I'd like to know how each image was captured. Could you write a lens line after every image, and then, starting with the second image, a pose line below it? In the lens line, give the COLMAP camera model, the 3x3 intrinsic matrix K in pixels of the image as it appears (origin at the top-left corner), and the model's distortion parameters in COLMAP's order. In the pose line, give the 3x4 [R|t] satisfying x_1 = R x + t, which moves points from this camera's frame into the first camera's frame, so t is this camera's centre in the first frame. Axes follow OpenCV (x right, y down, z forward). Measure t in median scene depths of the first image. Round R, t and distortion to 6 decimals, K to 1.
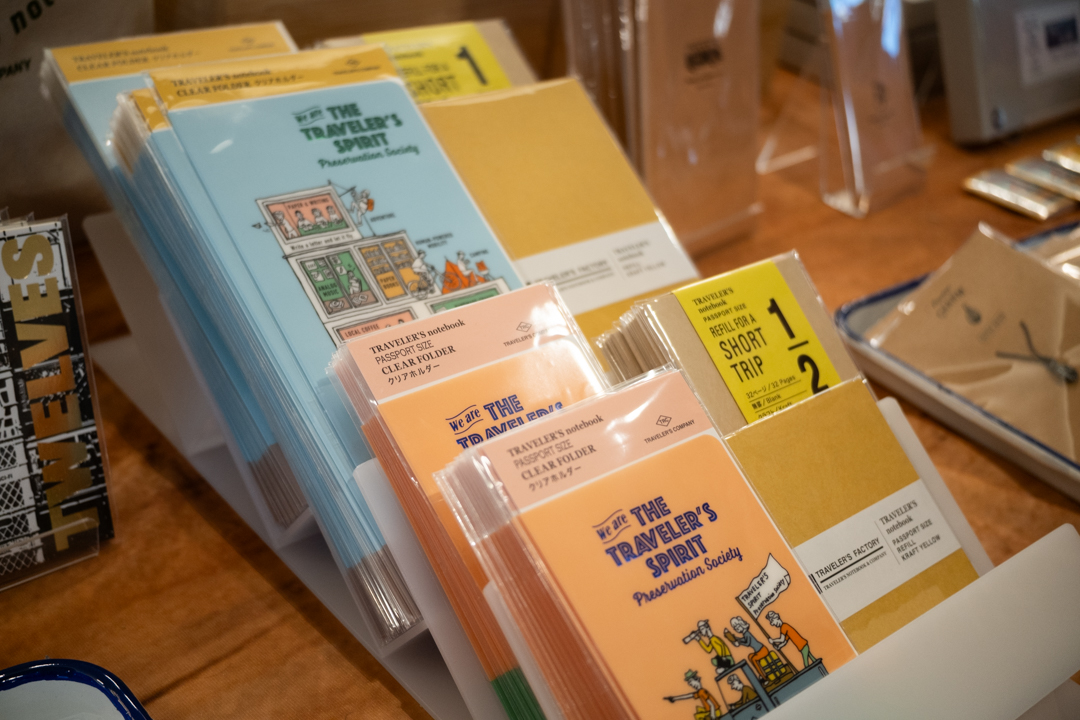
lens RADIAL K [[1373.5, 0, 538.1], [0, 1373.5, 376.3], [0, 0, 1]] dist [-0.113623, 0.275360]
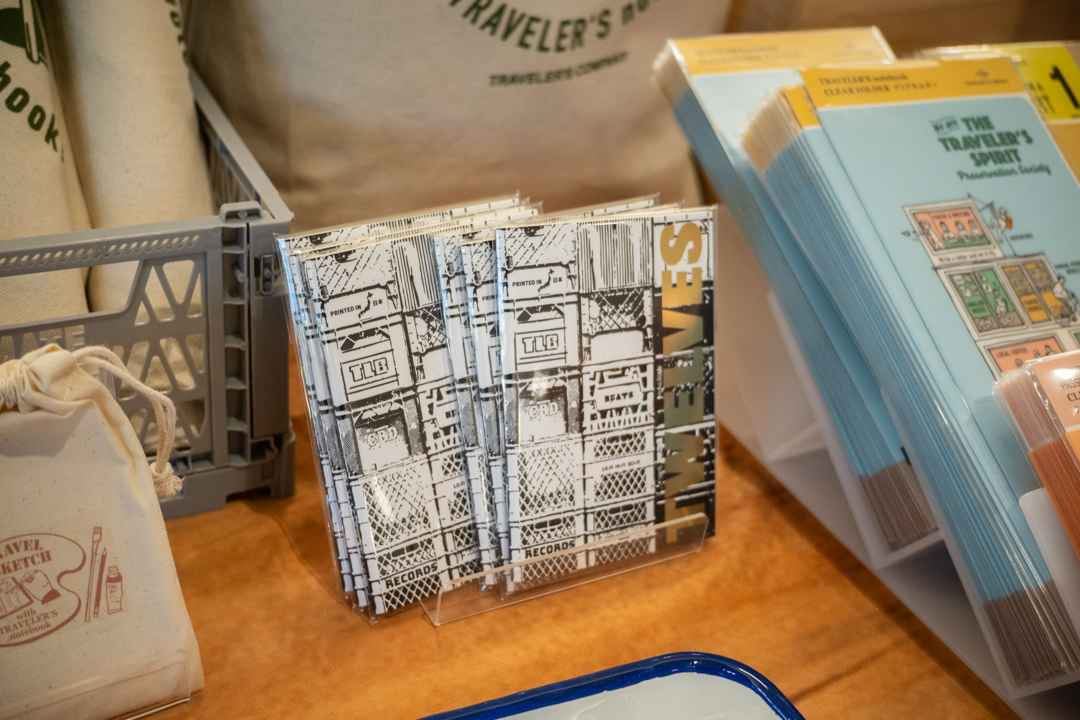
lens RADIAL K [[1373.5, 0, 538.1], [0, 1373.5, 376.3], [0, 0, 1]] dist [-0.113623, 0.275360]
pose [[0.967276, 0.105068, -0.230951, -0.224106], [-0.109198, 0.994007, -0.005135, 0.023324], [0.229027, 0.030186, 0.972952, 0.006372]]
